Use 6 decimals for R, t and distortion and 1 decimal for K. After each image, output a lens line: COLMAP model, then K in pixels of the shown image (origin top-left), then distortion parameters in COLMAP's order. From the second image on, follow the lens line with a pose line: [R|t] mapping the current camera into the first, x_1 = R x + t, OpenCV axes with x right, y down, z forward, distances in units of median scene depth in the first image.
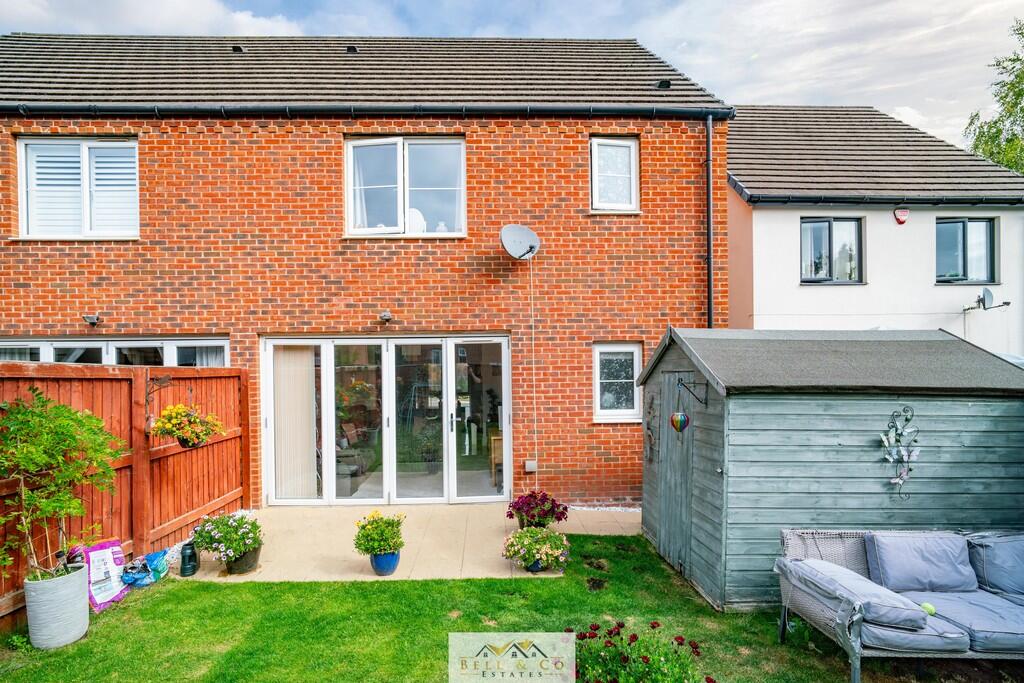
lens RADIAL K [[548.6, 0, 509.5], [0, 548.6, 379.9], [0, 0, 1]] dist [-0.004616, 0.003495]
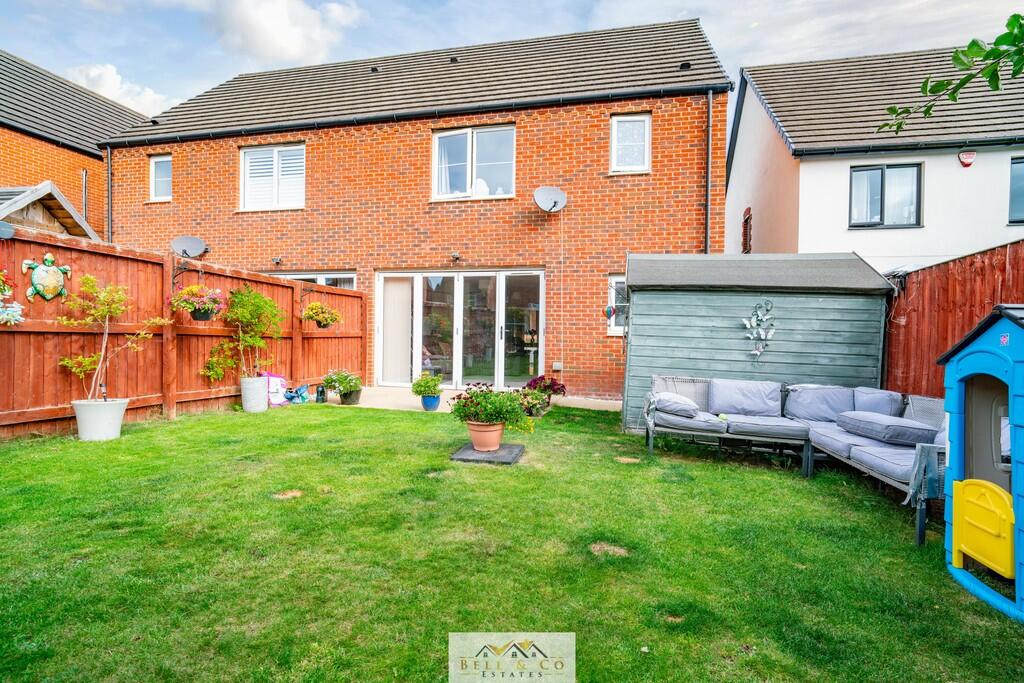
lens RADIAL K [[537.0, 0, 512.0], [0, 537.0, 341.5], [0, 0, 1]] dist [-0.000756, 0.000249]
pose [[0.967992, 0.020982, -0.250101, 0.260976], [-0.021605, 0.999767, 0.000254, 0.099832], [0.250048, 0.005157, 0.968220, -0.300555]]
